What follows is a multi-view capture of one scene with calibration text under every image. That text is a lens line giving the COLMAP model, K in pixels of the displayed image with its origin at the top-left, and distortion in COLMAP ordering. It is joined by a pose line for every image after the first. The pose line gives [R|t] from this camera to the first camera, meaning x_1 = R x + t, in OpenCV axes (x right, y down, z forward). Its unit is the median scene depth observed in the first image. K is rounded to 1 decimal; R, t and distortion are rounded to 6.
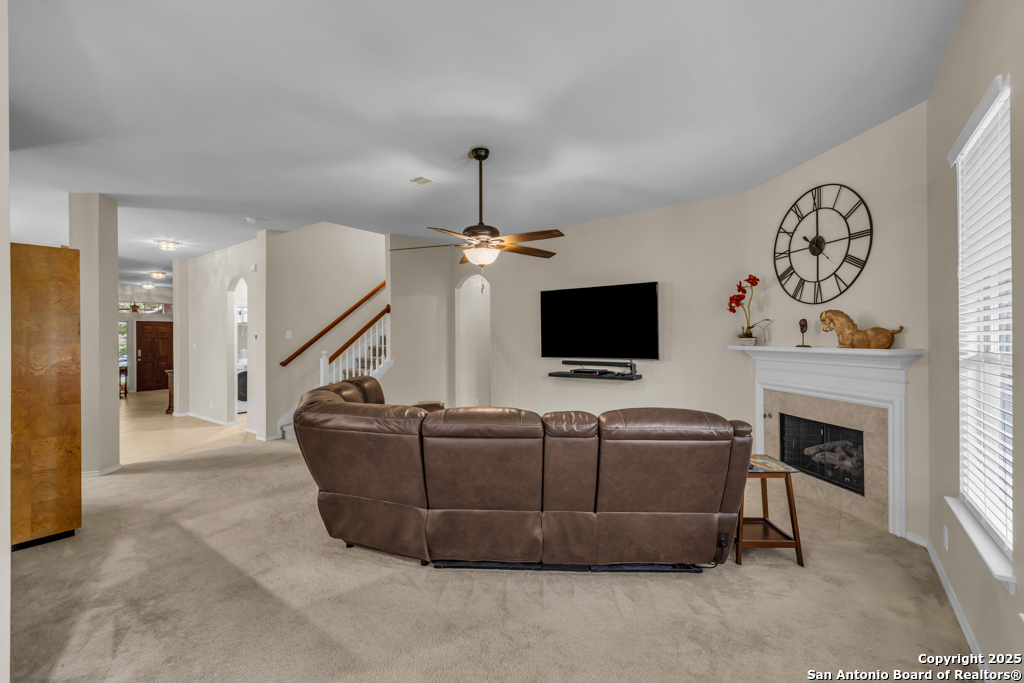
lens RADIAL K [[446.3, 0, 504.5], [0, 446.3, 334.4], [0, 0, 1]] dist [0.003454, 0.000621]
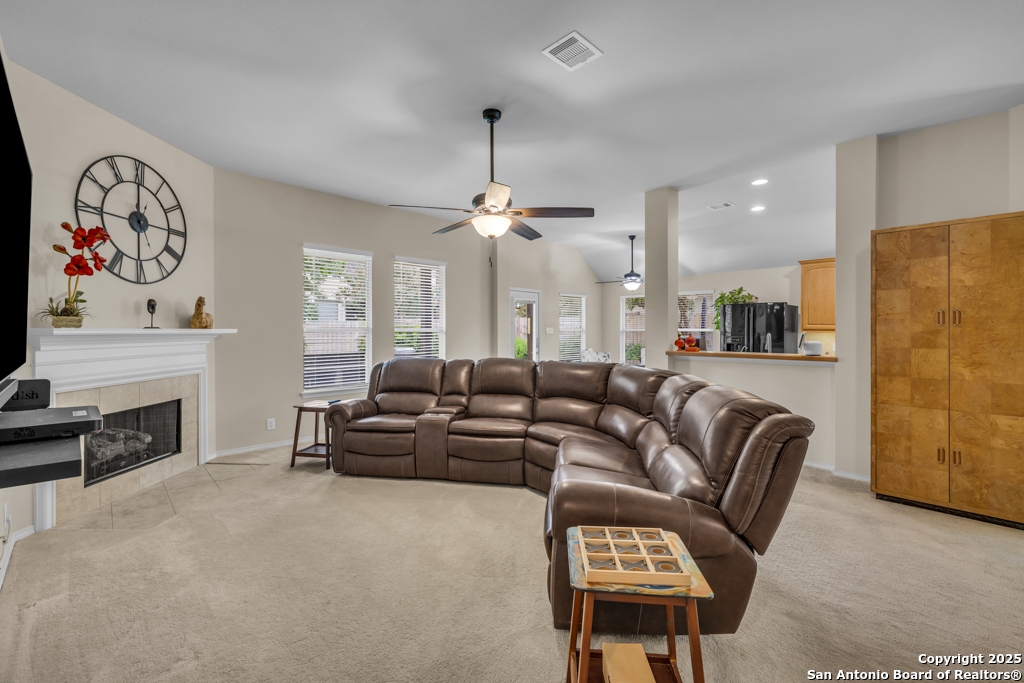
lens RADIAL K [[432.8, 0, 501.6], [0, 432.8, 326.5], [0, 0, 1]] dist [0.000995, 0.000179]
pose [[-0.988108, 0.008477, 0.153530, -0.197727], [0.006040, 0.999848, -0.016332, 0.042027], [-0.153645, -0.015210, -0.988009, 1.772067]]
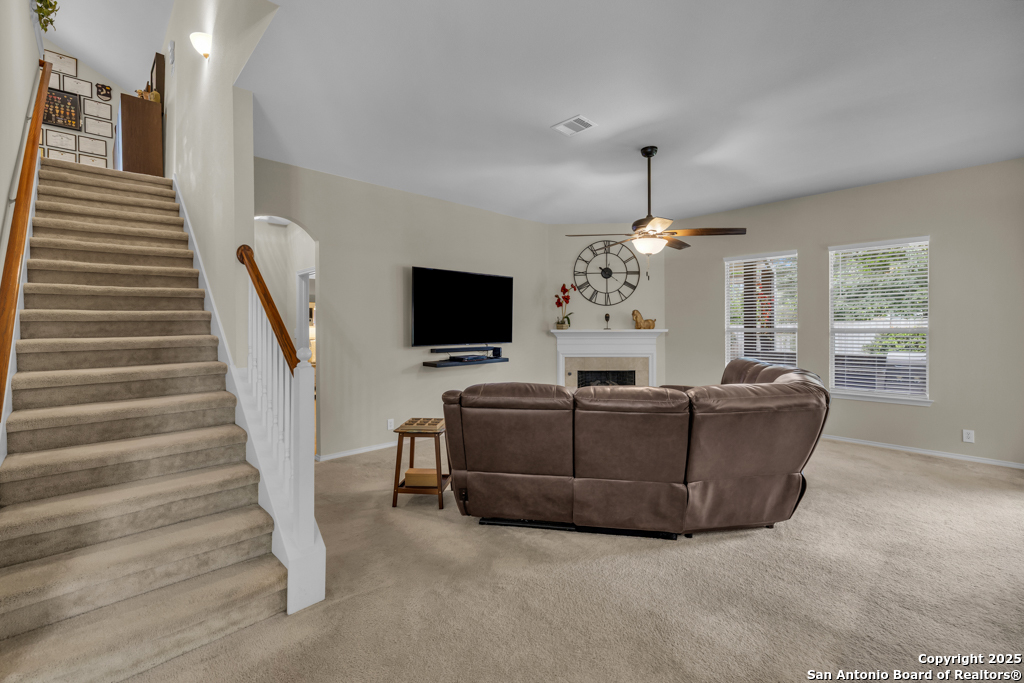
lens RADIAL K [[432.8, 0, 501.6], [0, 432.8, 326.5], [0, 0, 1]] dist [0.000995, 0.000179]
pose [[0.169236, 0.000671, 0.985575, -1.081858], [-0.007572, 0.999971, 0.000619, 0.018552], [-0.985547, -0.007567, 0.169236, 1.112459]]
